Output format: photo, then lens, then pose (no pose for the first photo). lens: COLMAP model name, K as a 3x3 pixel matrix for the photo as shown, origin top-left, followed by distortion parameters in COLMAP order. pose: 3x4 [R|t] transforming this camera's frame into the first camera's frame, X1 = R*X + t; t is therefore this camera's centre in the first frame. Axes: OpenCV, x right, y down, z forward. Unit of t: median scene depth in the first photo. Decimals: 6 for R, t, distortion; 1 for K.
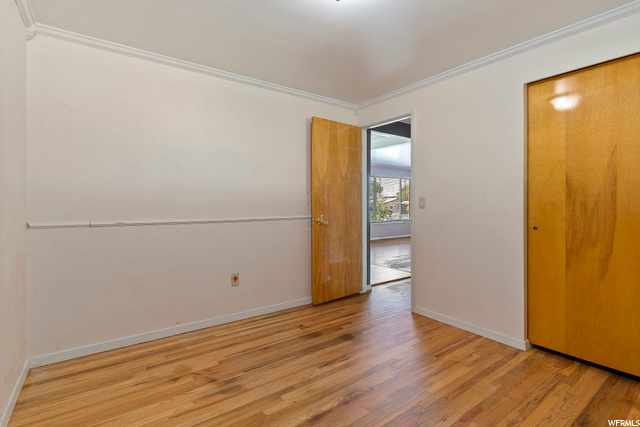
lens RADIAL K [[307.5, 0, 319.3], [0, 307.5, 206.3], [0, 0, 1]] dist [0.000939, 0.000297]
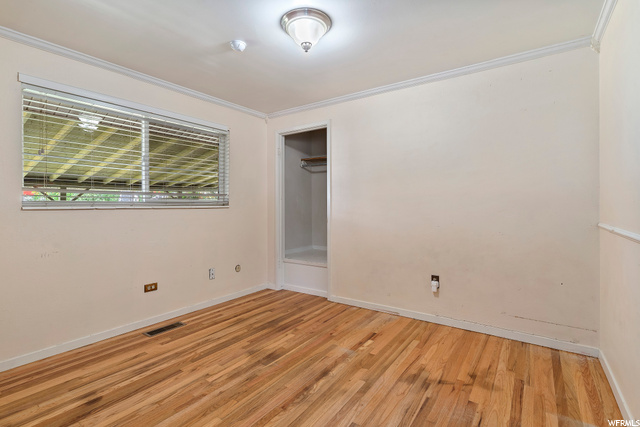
lens RADIAL K [[307.5, 0, 319.3], [0, 307.5, 206.3], [0, 0, 1]] dist [0.000939, 0.000297]
pose [[-0.948819, 0.003654, -0.315800, 0.353605], [0.000745, 0.999956, 0.009333, -0.014955], [0.315820, 0.008621, -0.948780, 1.879609]]
